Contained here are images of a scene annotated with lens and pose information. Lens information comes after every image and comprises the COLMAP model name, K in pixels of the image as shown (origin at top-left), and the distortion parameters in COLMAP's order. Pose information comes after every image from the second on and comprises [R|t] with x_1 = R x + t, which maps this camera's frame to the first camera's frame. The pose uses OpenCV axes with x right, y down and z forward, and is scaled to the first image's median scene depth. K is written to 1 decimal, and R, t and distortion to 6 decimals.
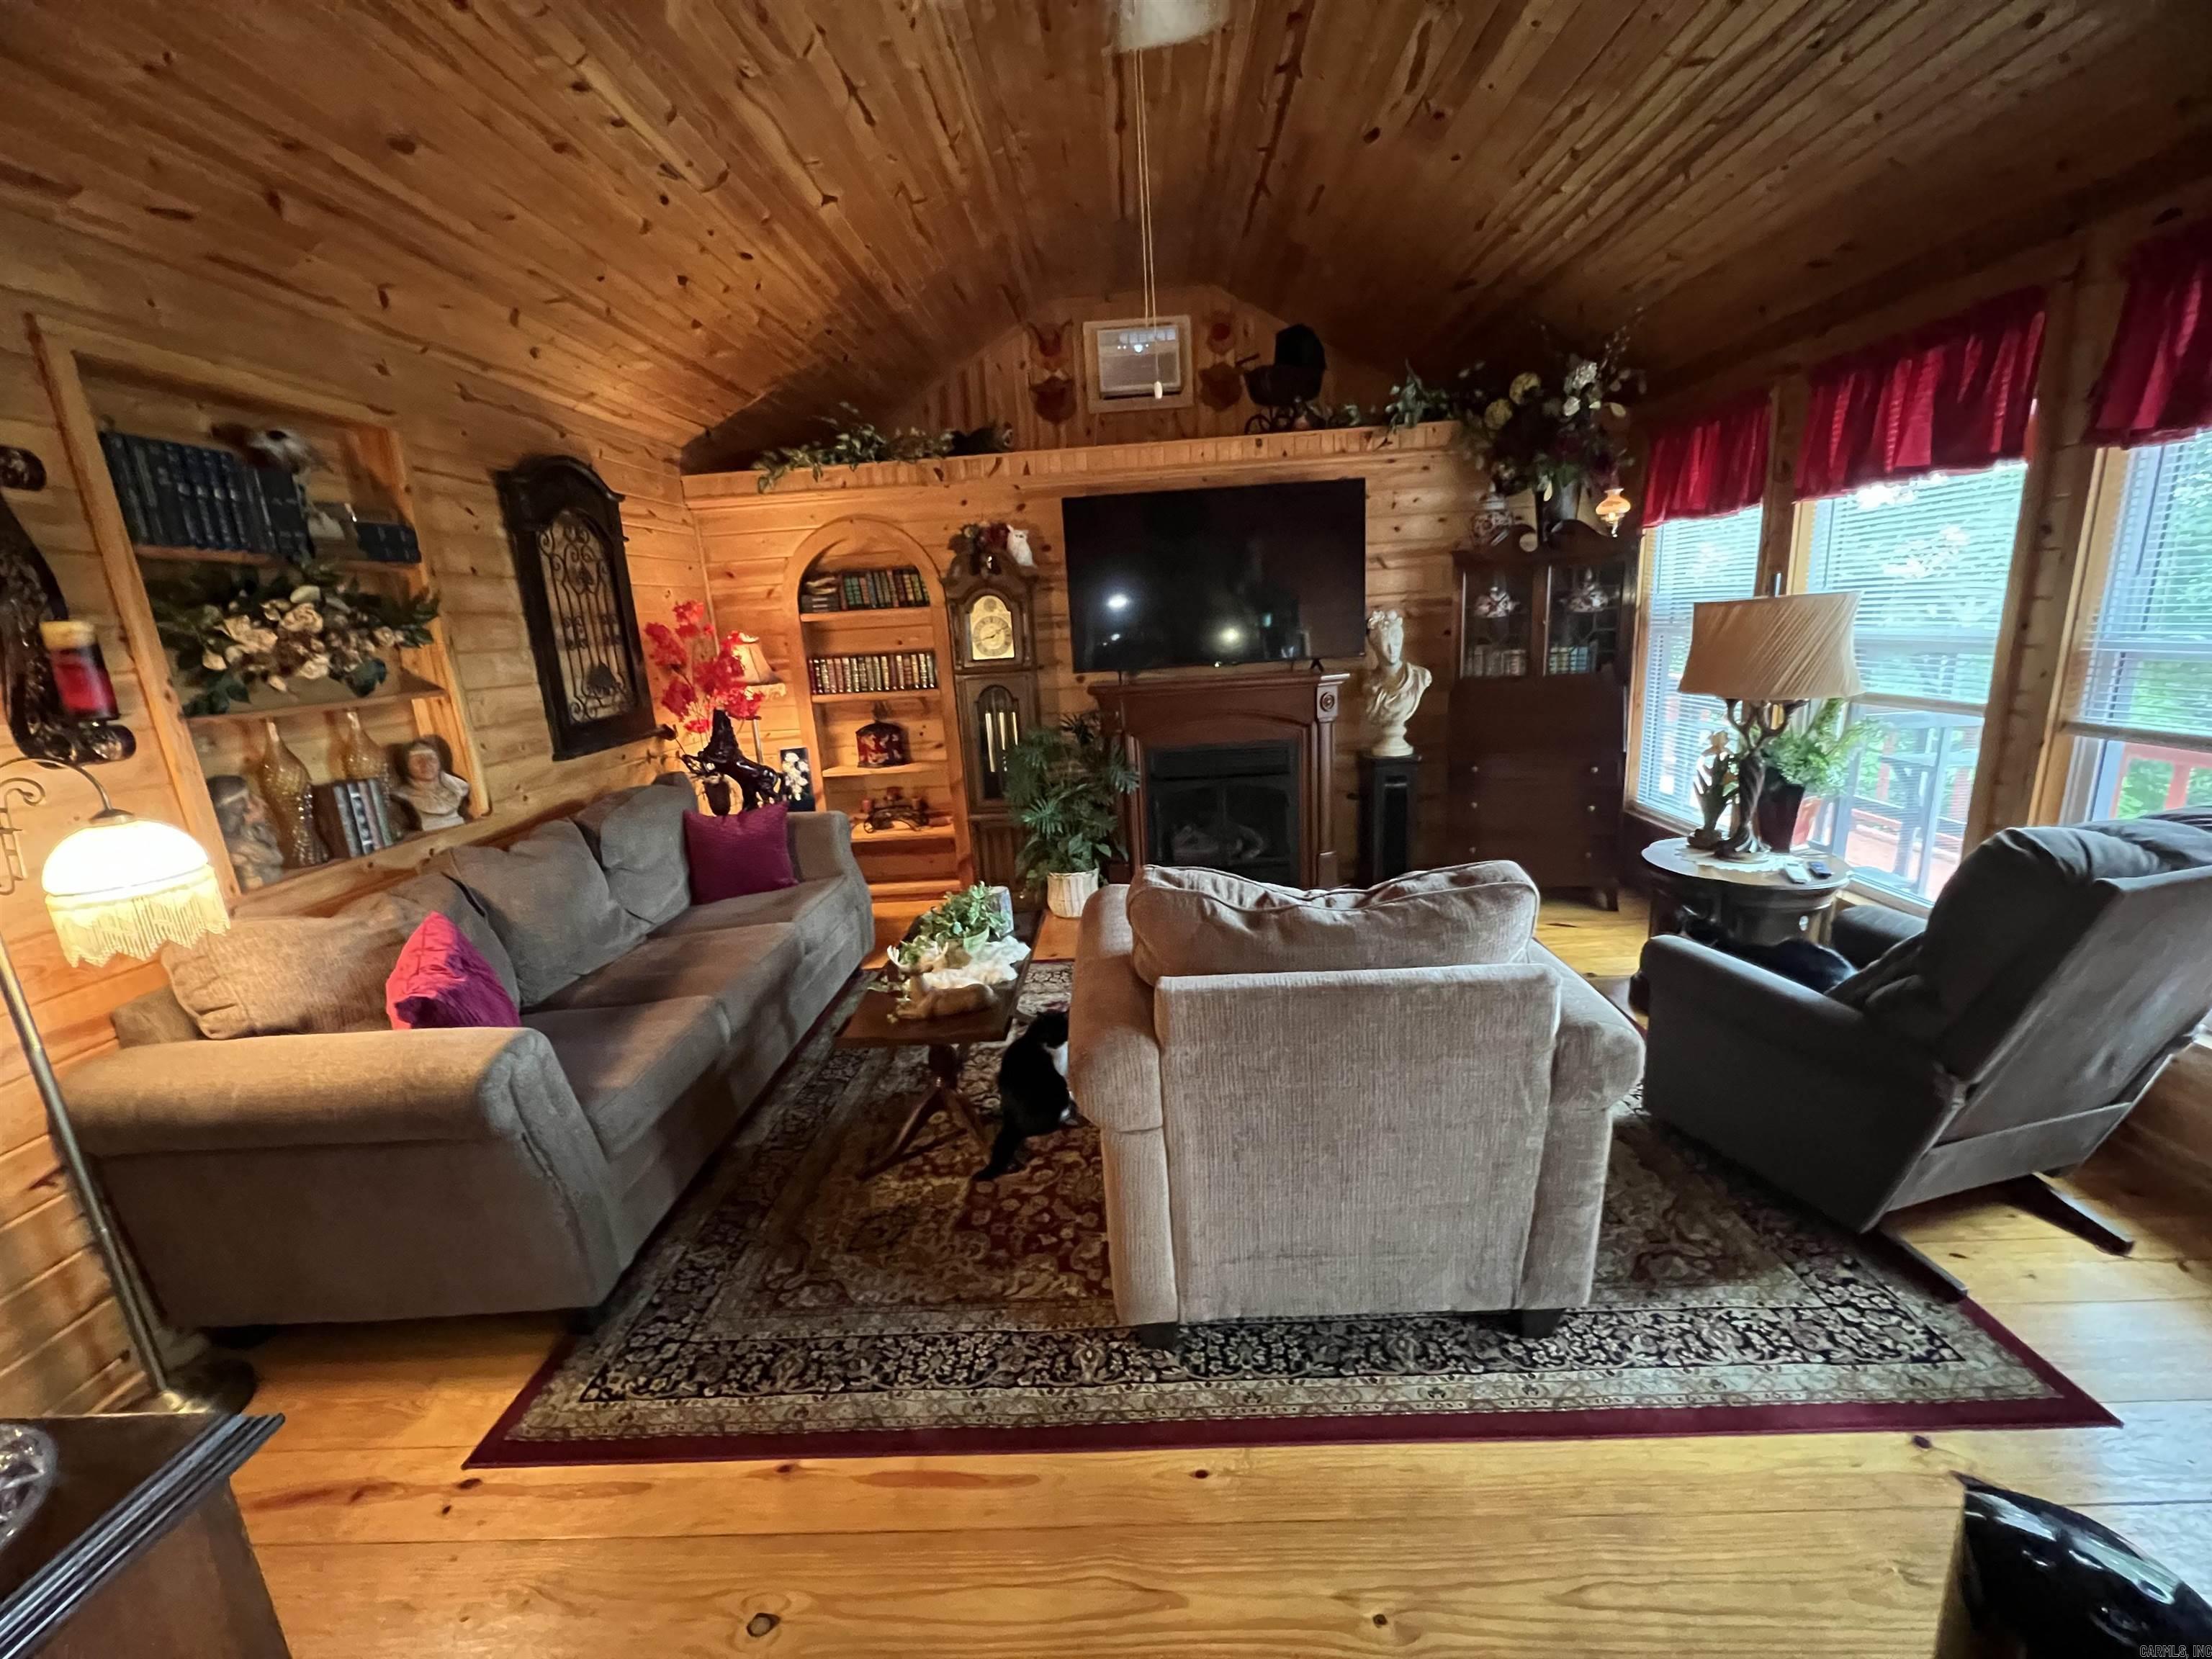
lens RADIAL K [[882.4, 0, 1121.8], [0, 882.4, 838.2], [0, 0, 1]] dist [-0.003415, 0.000454]
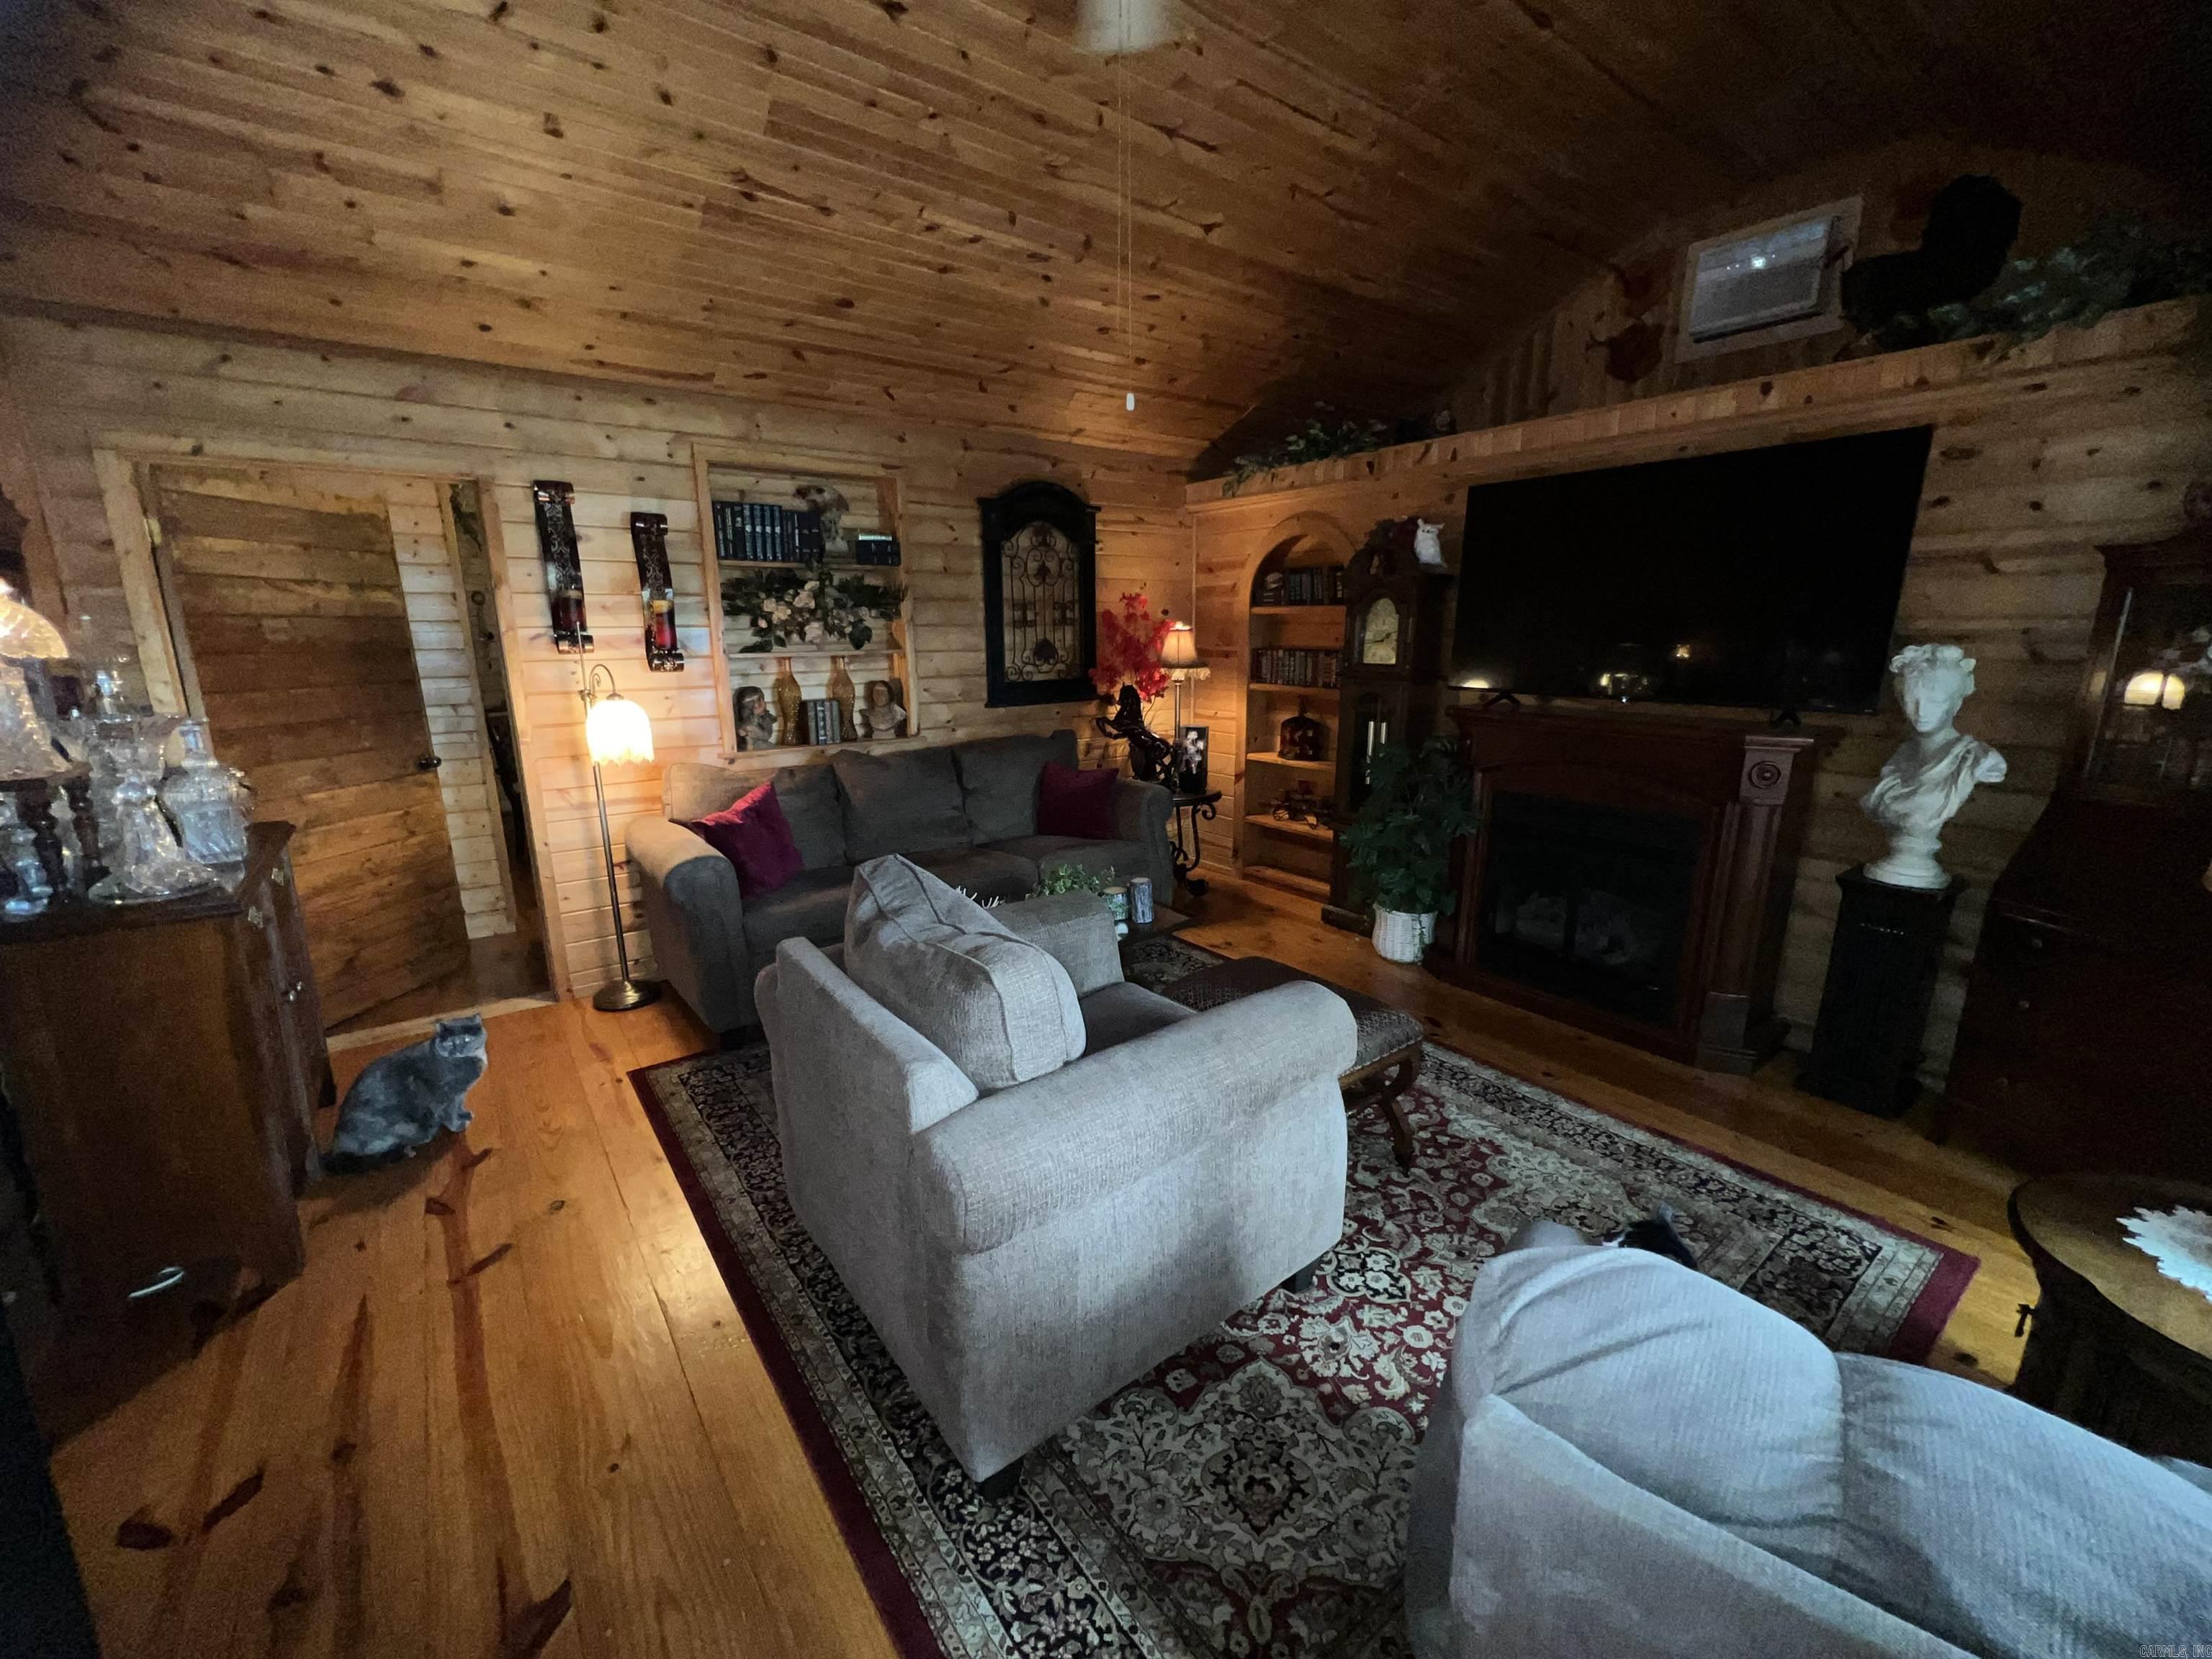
lens RADIAL K [[882.4, 0, 1094.6], [0, 882.4, 840.4], [0, 0, 1]] dist [-0.003415, 0.000454]
pose [[0.622244, 0.240623, -0.744925, 0.460655], [-0.223585, 0.966576, 0.125458, -0.082979], [0.750215, 0.088489, 0.655246, 0.204655]]
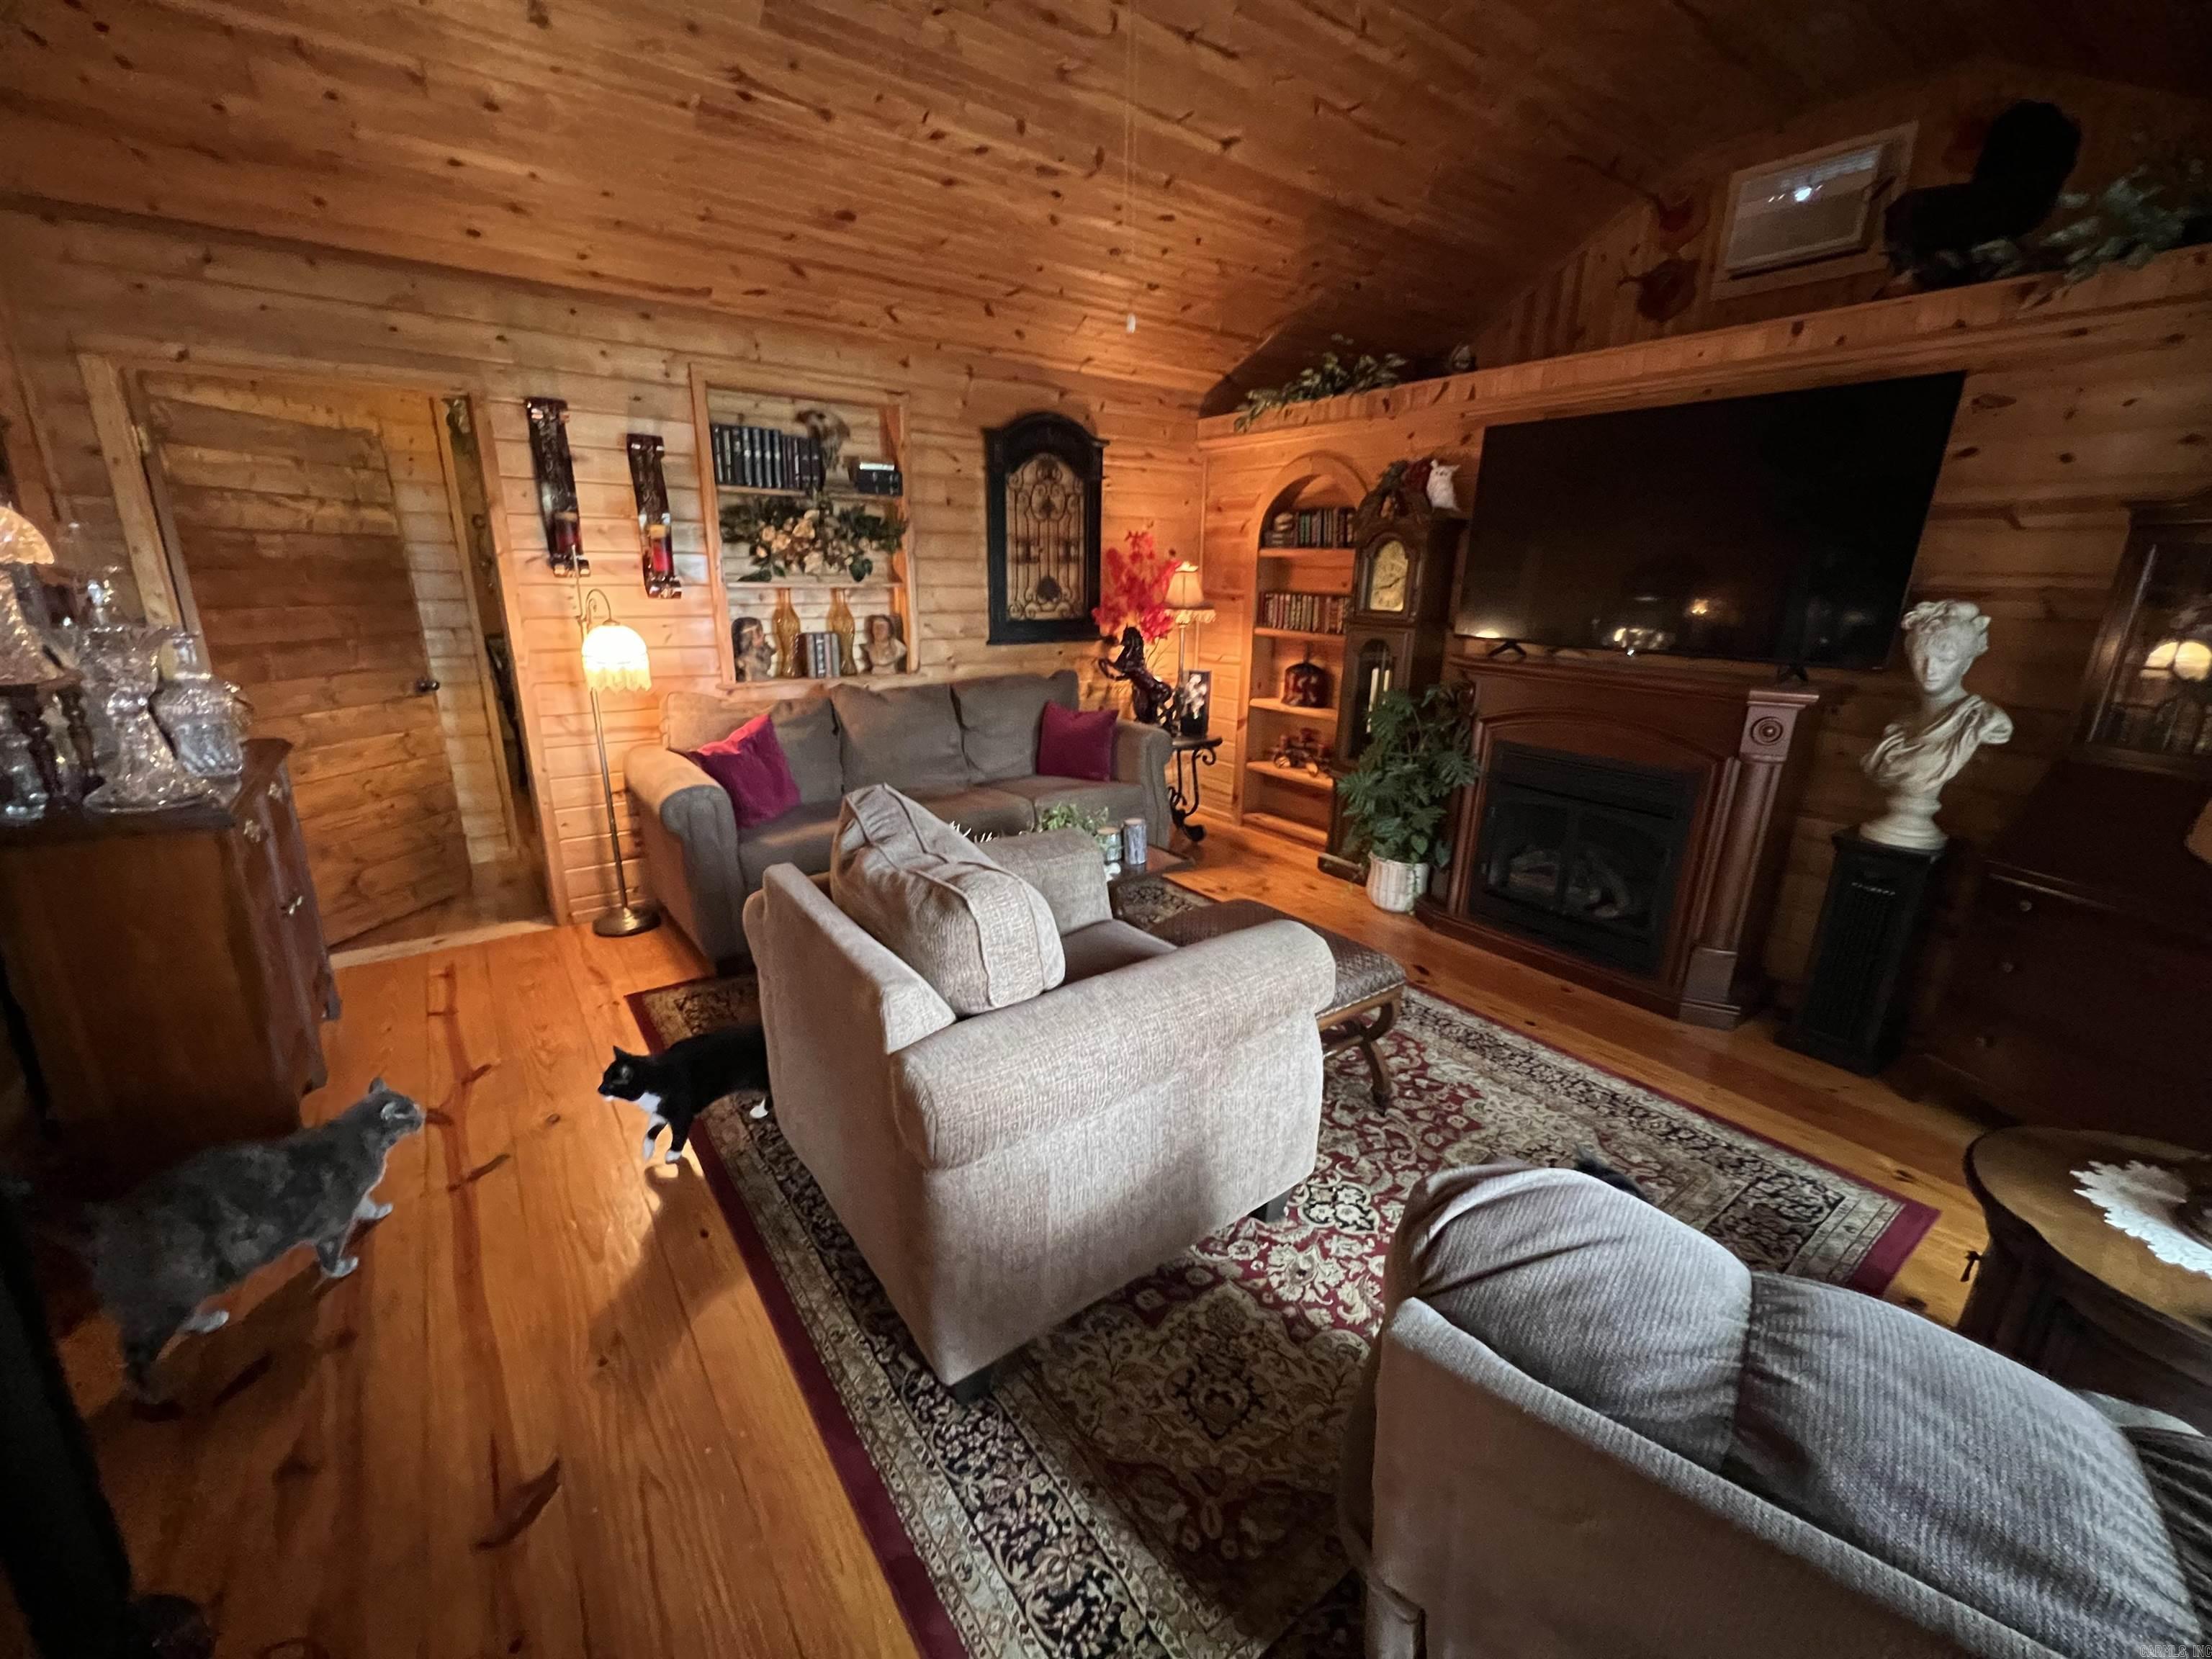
lens RADIAL K [[882.4, 0, 1093.5], [0, 882.4, 839.6], [0, 0, 1]] dist [-0.003415, 0.000454]
pose [[0.609091, 0.301063, -0.733737, 0.469367], [-0.248209, 0.951036, 0.184180, -0.079468], [0.753260, 0.069938, 0.653994, 0.212694]]
